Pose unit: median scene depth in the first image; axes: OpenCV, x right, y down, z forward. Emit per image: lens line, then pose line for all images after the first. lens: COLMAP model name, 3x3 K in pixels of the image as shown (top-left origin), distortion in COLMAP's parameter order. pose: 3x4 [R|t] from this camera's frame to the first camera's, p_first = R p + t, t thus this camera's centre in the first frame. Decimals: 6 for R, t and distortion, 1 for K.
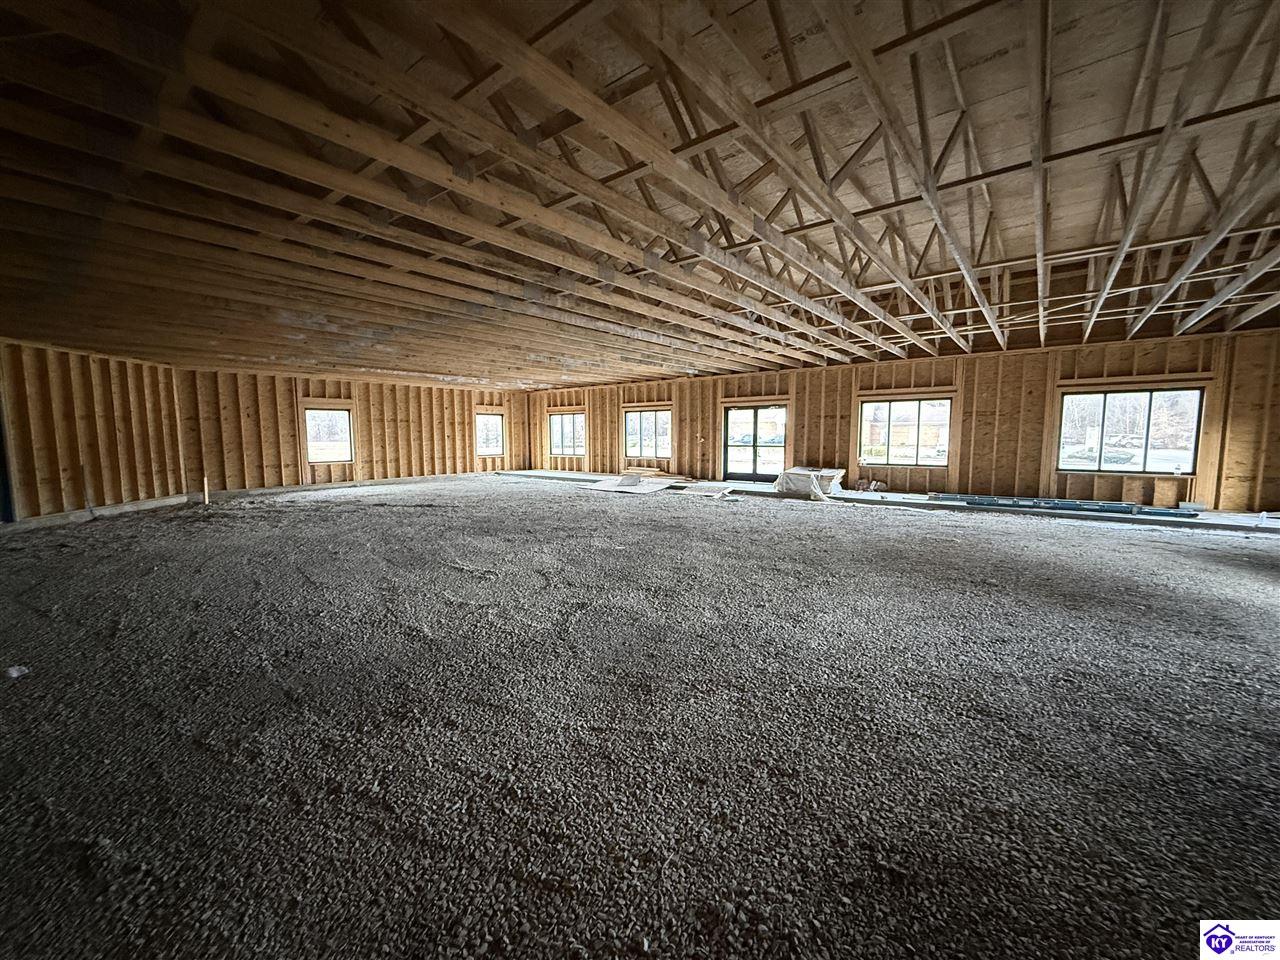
lens RADIAL K [[509.5, 0, 640.0], [0, 509.5, 480.0], [0, 0, 1]] dist [0.001672, 0.000144]
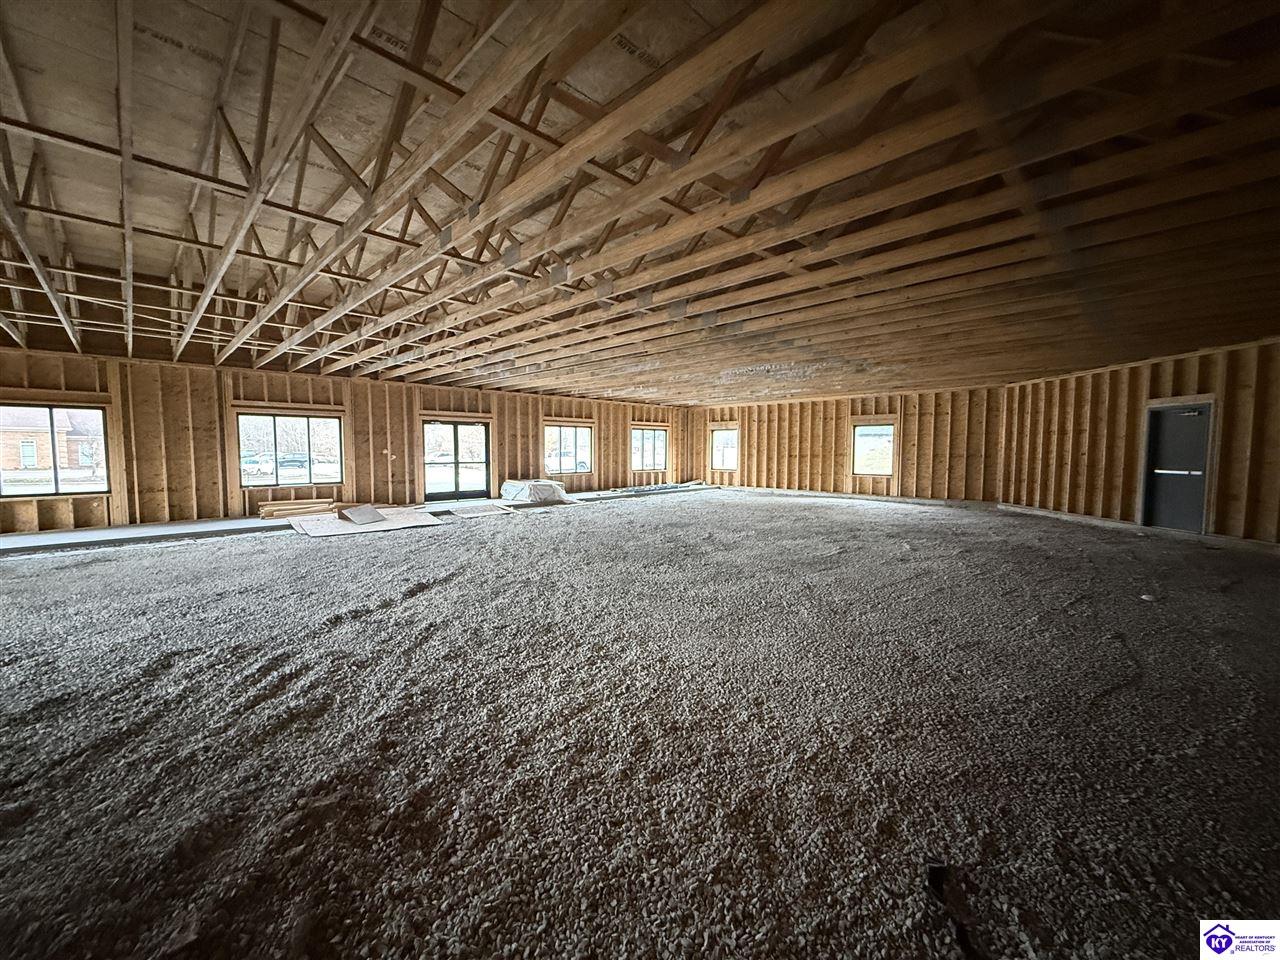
lens RADIAL K [[509.5, 0, 640.0], [0, 509.5, 480.0], [0, 0, 1]] dist [0.001672, 0.000144]
pose [[0.110992, -0.053783, 0.992365, -0.673270], [0.090635, 0.994921, 0.043784, -0.044143], [-0.989680, 0.085083, 0.115303, 0.531103]]
